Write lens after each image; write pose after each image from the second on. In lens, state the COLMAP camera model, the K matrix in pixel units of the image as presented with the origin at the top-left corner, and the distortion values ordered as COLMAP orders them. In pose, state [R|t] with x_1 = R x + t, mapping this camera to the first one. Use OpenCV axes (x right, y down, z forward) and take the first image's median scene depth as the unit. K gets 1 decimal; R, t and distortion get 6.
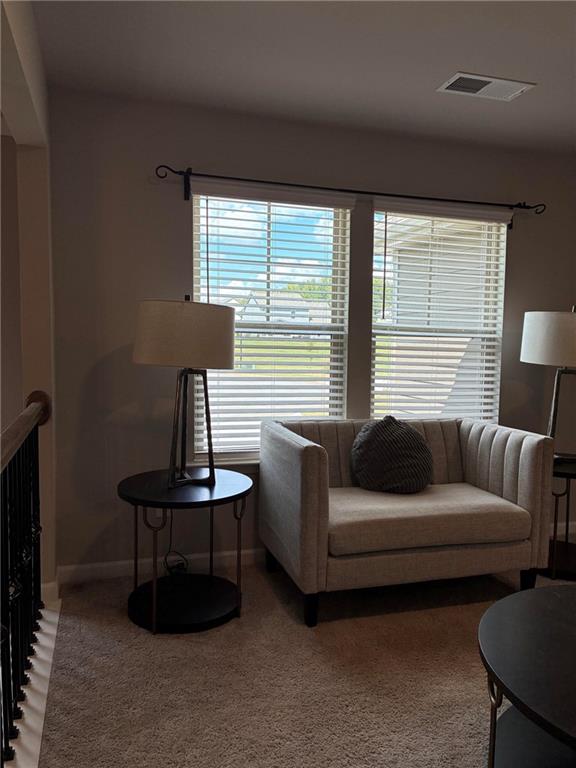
lens RADIAL K [[590.3, 0, 293.7], [0, 590.3, 384.1], [0, 0, 1]] dist [0.052476, -0.063154]
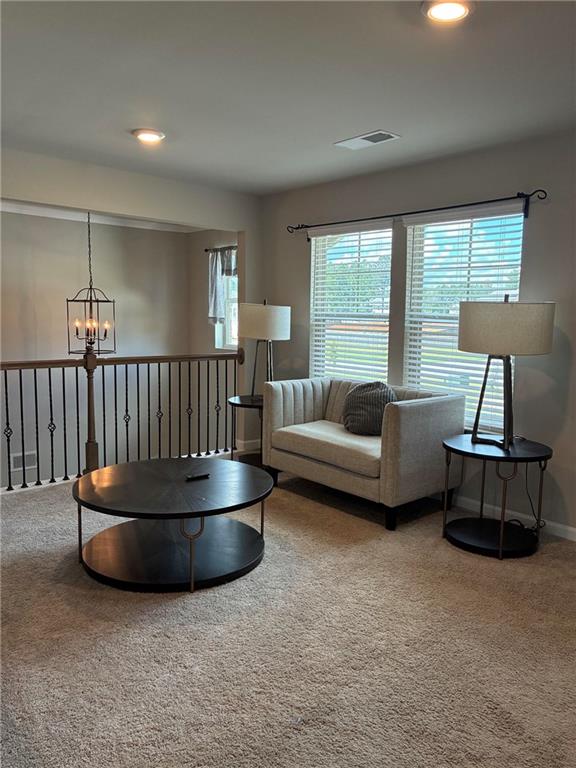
lens RADIAL K [[590.3, 0, 293.7], [0, 590.3, 384.1], [0, 0, 1]] dist [0.052476, -0.063154]
pose [[0.412991, 0.098704, -0.905371, 1.275150], [-0.069887, 0.994613, 0.076554, -0.029177], [0.908050, 0.031658, 0.417664, 0.238802]]
